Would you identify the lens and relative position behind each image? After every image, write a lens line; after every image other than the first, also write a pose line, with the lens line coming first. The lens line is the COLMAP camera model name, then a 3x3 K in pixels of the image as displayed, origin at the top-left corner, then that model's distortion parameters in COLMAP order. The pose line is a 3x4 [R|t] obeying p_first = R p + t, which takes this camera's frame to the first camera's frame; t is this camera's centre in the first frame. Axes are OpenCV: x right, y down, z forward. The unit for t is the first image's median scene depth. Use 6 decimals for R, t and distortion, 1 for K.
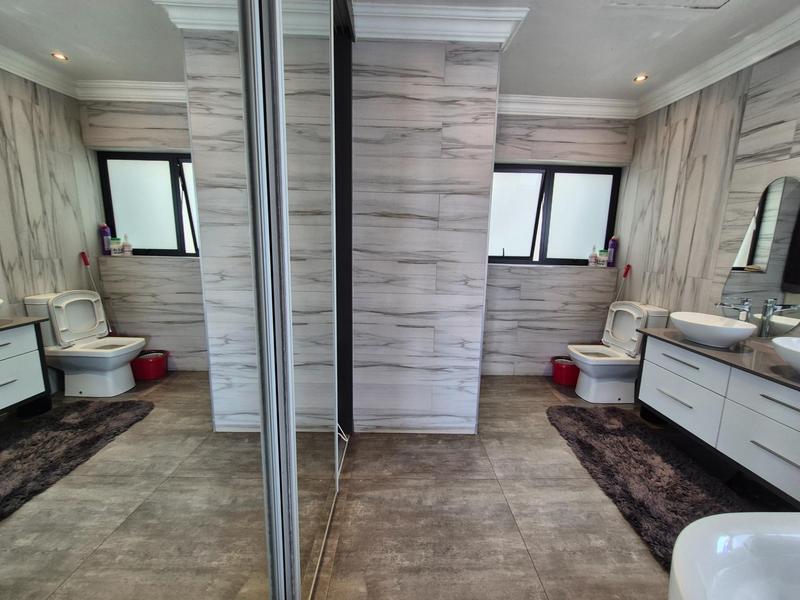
lens RADIAL K [[340.4, 0, 411.0], [0, 340.4, 300.3], [0, 0, 1]] dist [-0.000863, 0.001087]
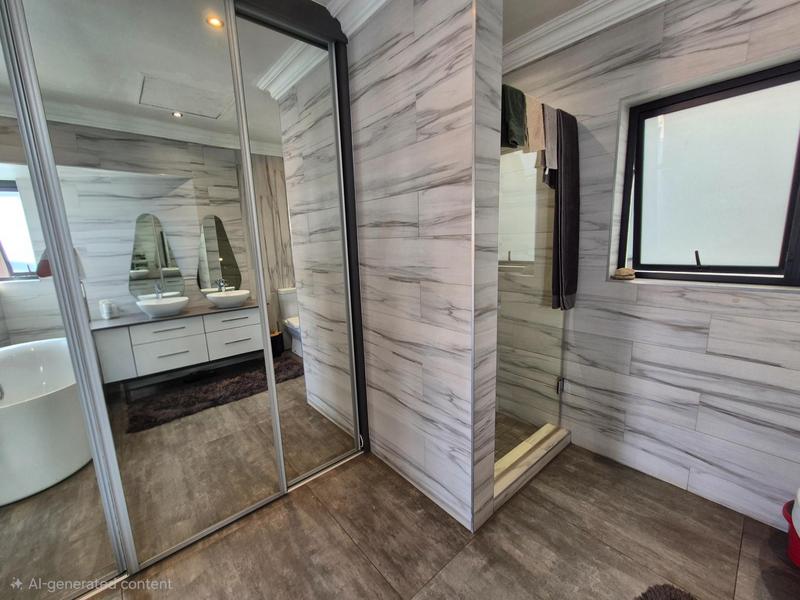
lens RADIAL K [[338.3, 0, 400.3], [0, 338.3, 303.1], [0, 0, 1]] dist [-0.001647, 0.000429]
pose [[0.618427, 0.098918, -0.779592, 0.642974], [-0.080530, 0.994801, 0.062343, -0.106523], [0.781705, 0.024226, 0.623178, 0.494935]]
